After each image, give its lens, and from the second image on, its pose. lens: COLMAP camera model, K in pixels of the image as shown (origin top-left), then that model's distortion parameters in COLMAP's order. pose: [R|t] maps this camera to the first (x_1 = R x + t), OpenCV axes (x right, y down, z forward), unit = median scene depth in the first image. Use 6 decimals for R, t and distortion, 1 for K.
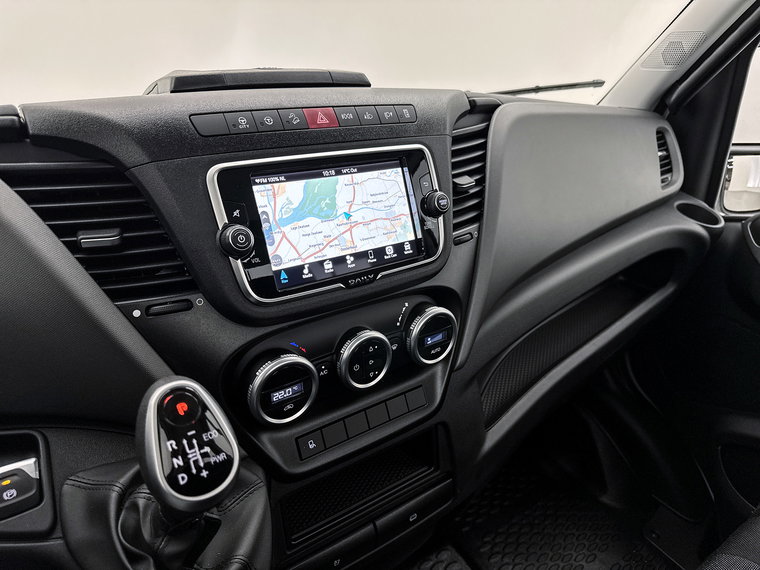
lens RADIAL K [[541.5, 0, 387.6], [0, 541.5, 281.6], [0, 0, 1]] dist [0.008717, -0.037589]
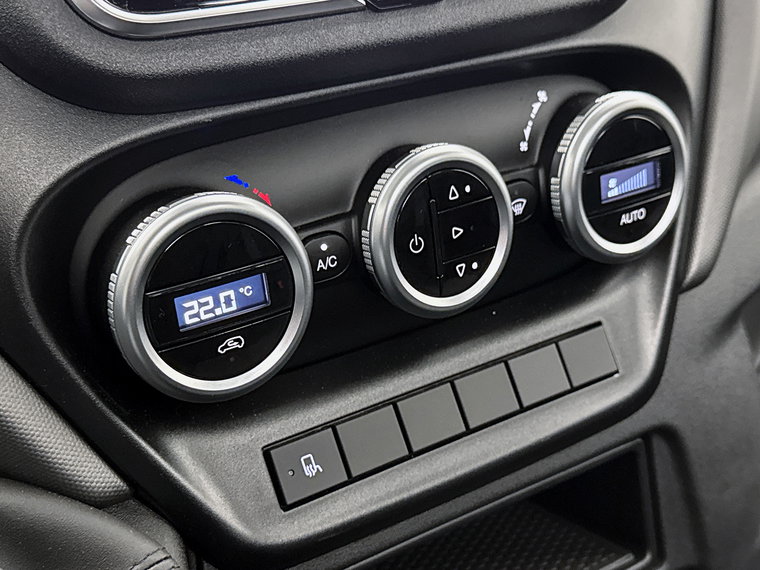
lens RADIAL K [[1031.1, 0, 382.8], [0, 1031.1, 309.7], [0, 0, 1]] dist [0.064419, 0.000000]
pose [[0.990639, -0.082932, -0.108424, -0.008903], [0.080377, 0.996379, -0.027737, 0.217041], [0.110332, 0.018762, 0.993718, 0.314192]]
